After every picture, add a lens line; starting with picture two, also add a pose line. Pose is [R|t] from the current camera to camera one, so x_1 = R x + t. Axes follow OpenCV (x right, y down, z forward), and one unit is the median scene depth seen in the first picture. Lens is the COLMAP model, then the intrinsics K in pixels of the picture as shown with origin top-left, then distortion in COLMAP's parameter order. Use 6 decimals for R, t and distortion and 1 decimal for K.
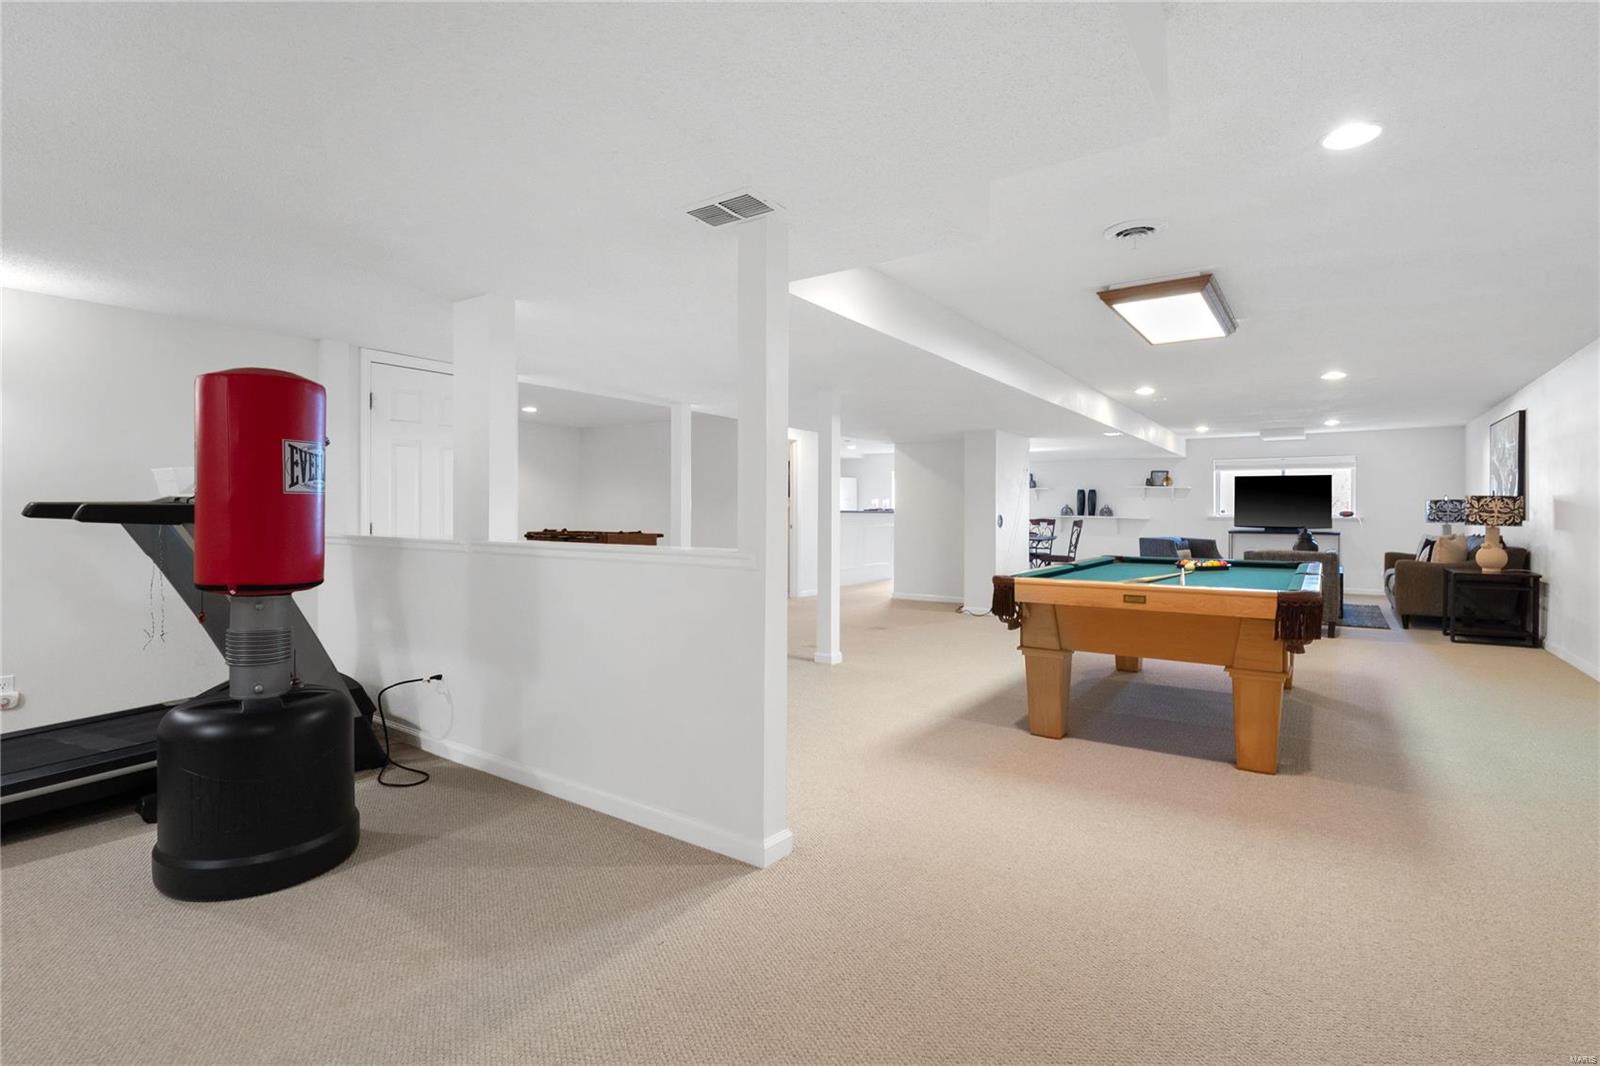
lens RADIAL K [[774.7, 0, 798.3], [0, 774.7, 522.6], [0, 0, 1]] dist [-0.012822, -0.000557]
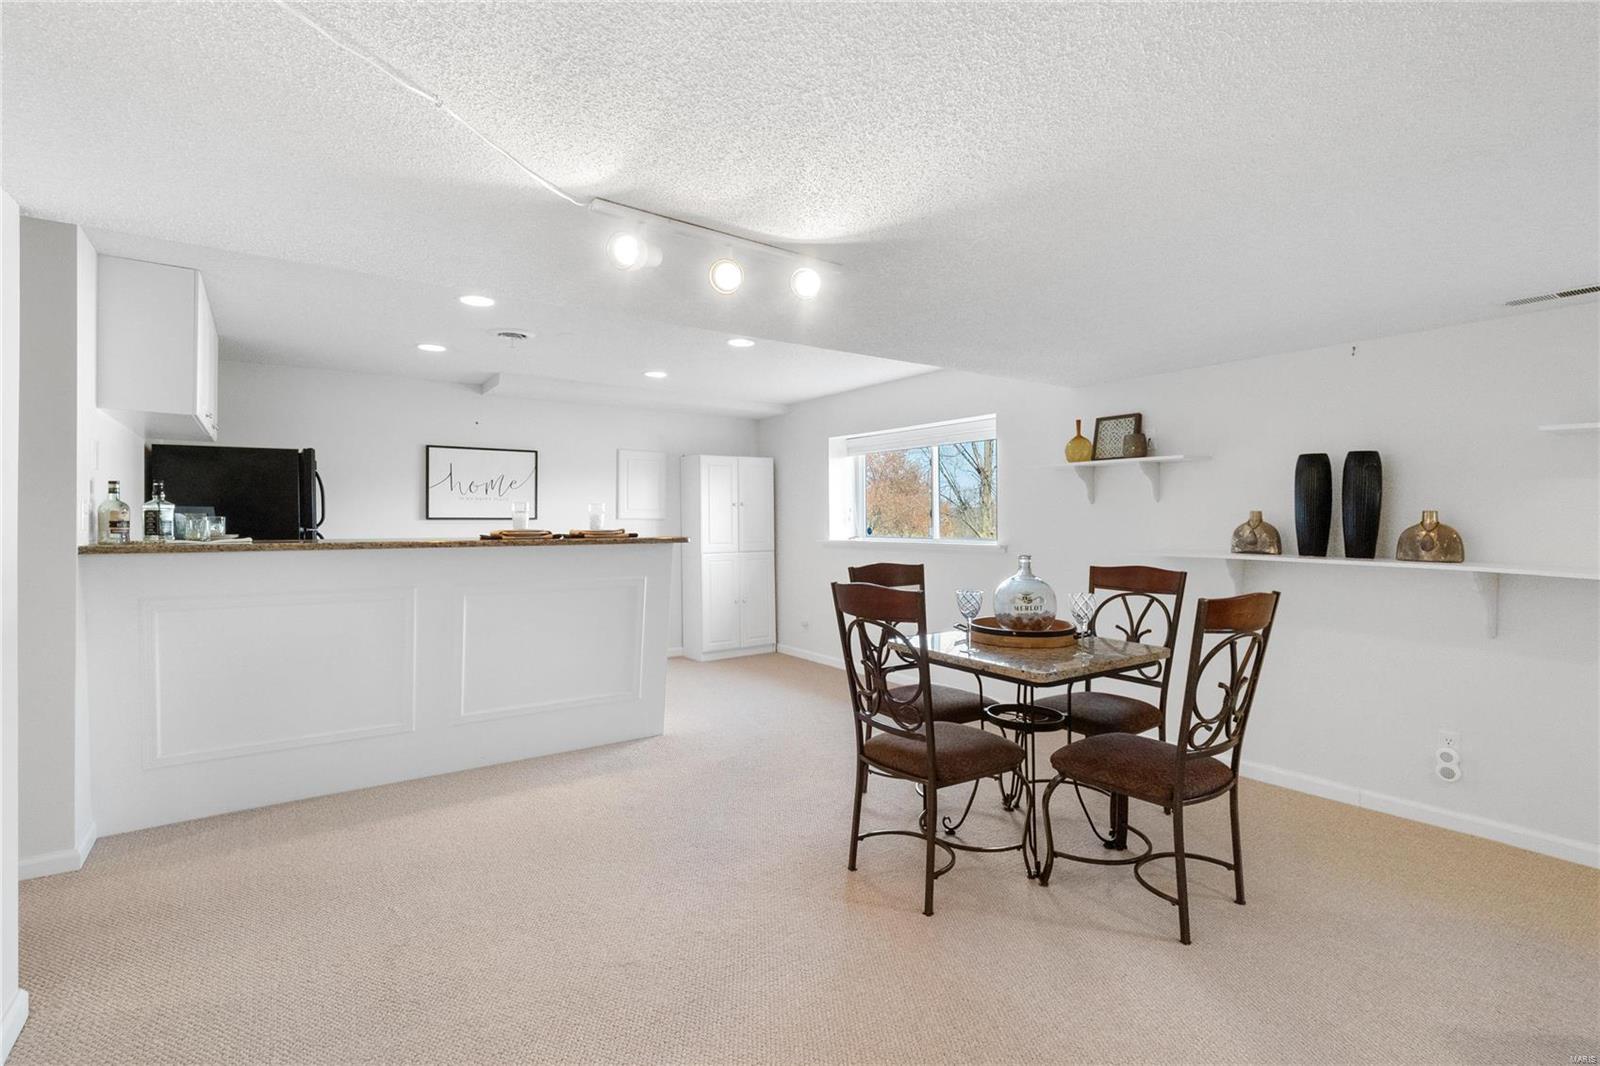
lens RADIAL K [[774.7, 0, 802.4], [0, 774.7, 527.8], [0, 0, 1]] dist [-0.012822, -0.000557]
pose [[0.936969, -0.002936, -0.349400, 0.298636], [0.000768, 0.999980, -0.006343, -0.017095], [0.349411, 0.005675, 0.936952, 0.709535]]
